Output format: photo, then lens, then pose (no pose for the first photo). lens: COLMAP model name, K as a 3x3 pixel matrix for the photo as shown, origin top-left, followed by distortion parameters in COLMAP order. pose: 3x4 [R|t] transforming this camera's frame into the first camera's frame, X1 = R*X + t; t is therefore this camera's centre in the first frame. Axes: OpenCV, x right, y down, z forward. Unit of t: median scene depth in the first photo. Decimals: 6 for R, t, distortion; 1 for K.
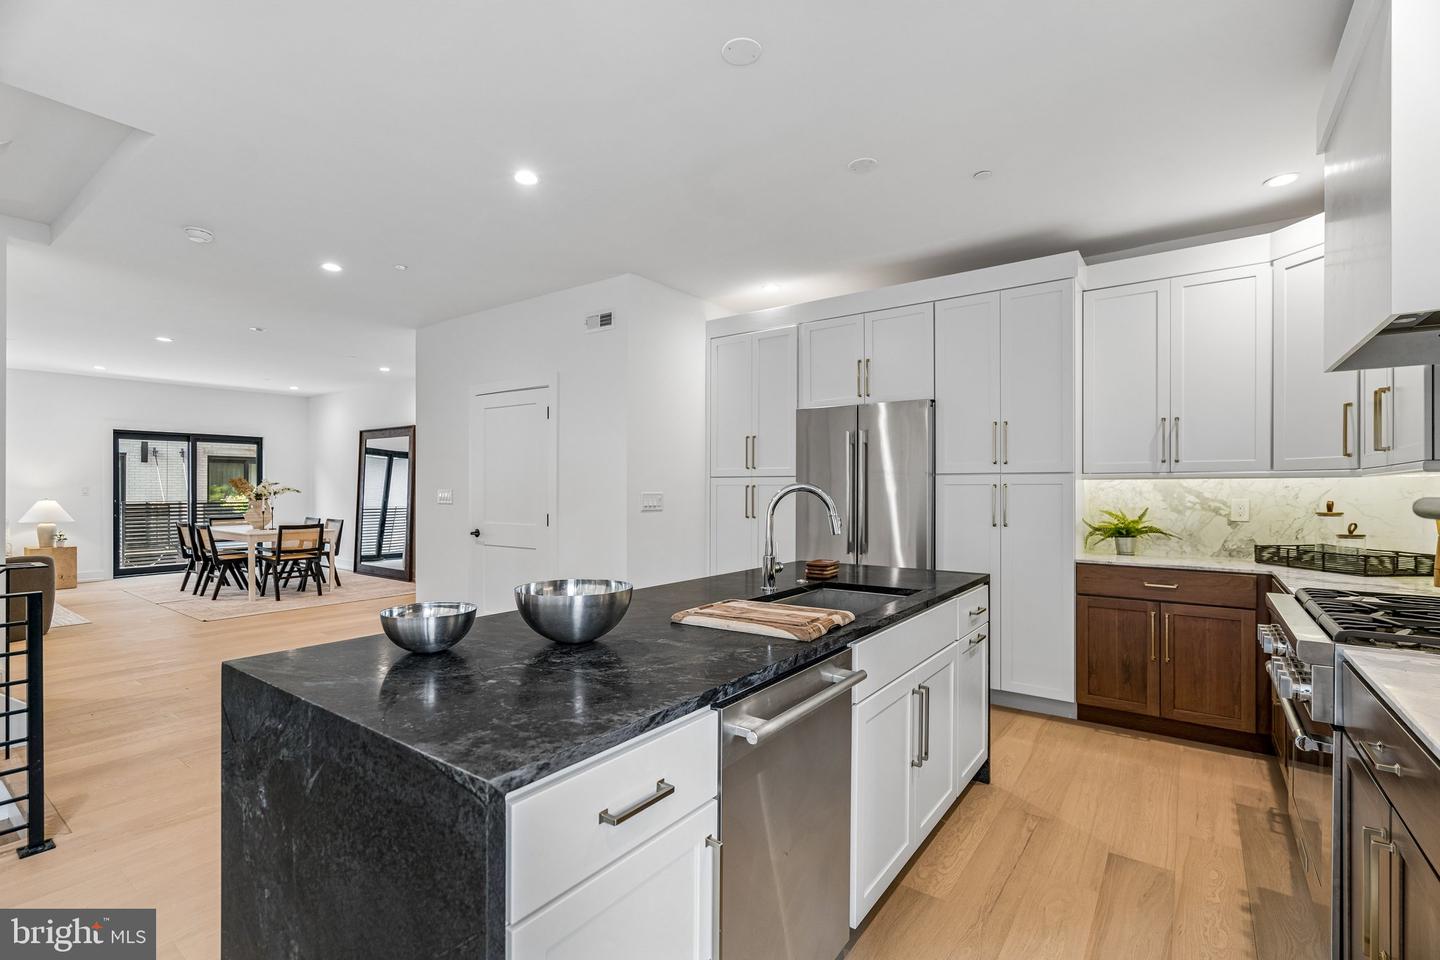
lens RADIAL K [[648.6, 0, 727.5], [0, 648.6, 490.6], [0, 0, 1]] dist [-0.013447, 0.002381]
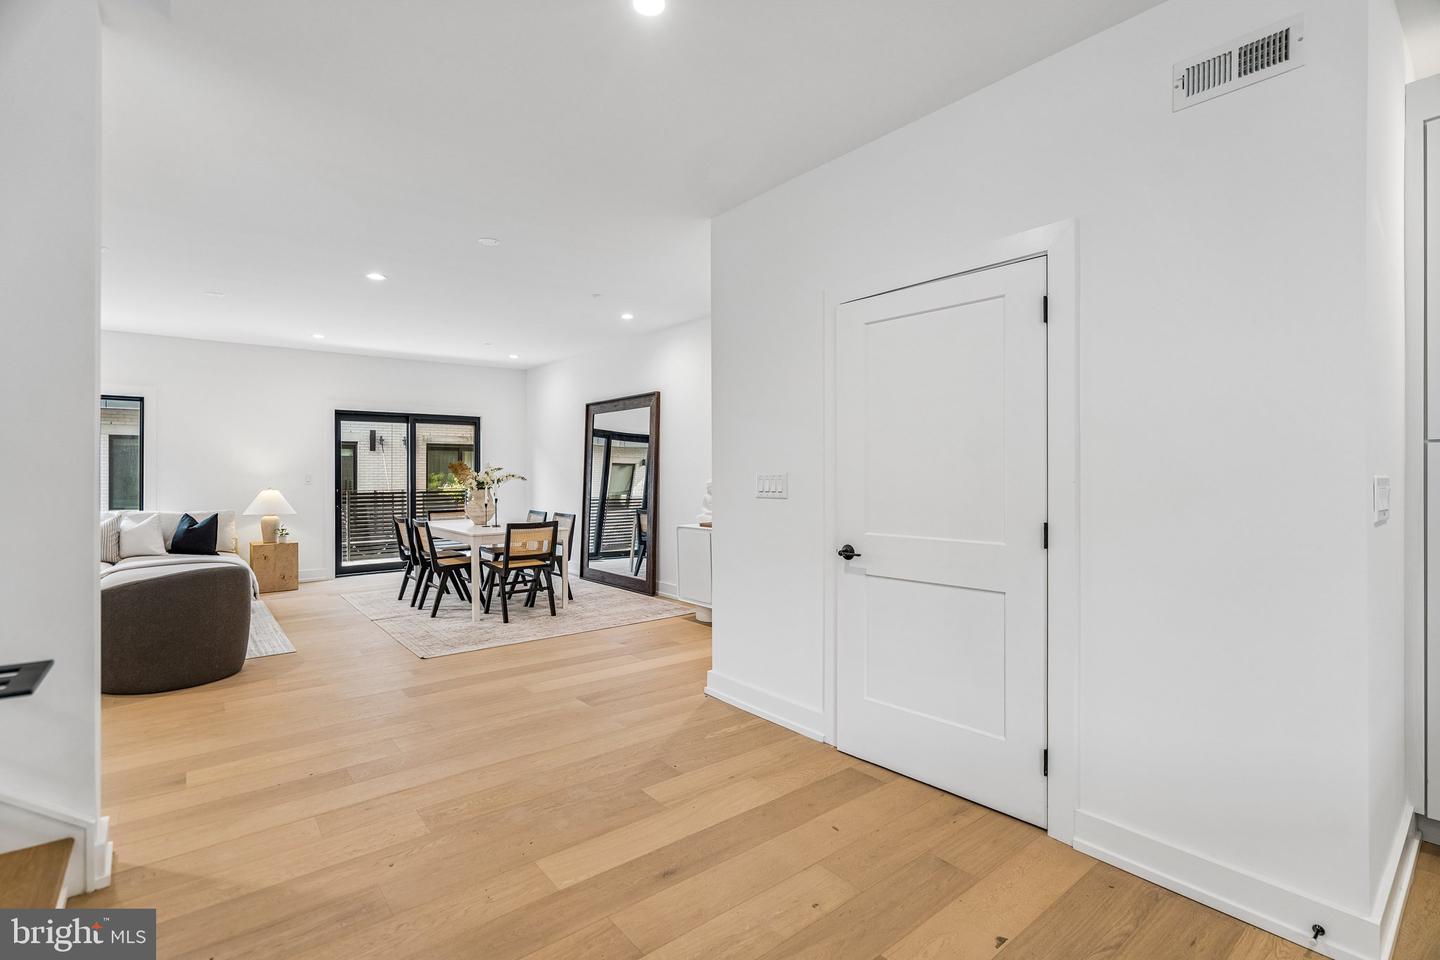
lens RADIAL K [[648.6, 0, 716.2], [0, 648.6, 475.9], [0, 0, 1]] dist [-0.013447, 0.002381]
pose [[0.966673, -0.004541, -0.255973, -0.235605], [0.003751, 0.999987, -0.003574, 0.001359], [0.255986, 0.002495, 0.966677, 0.292741]]
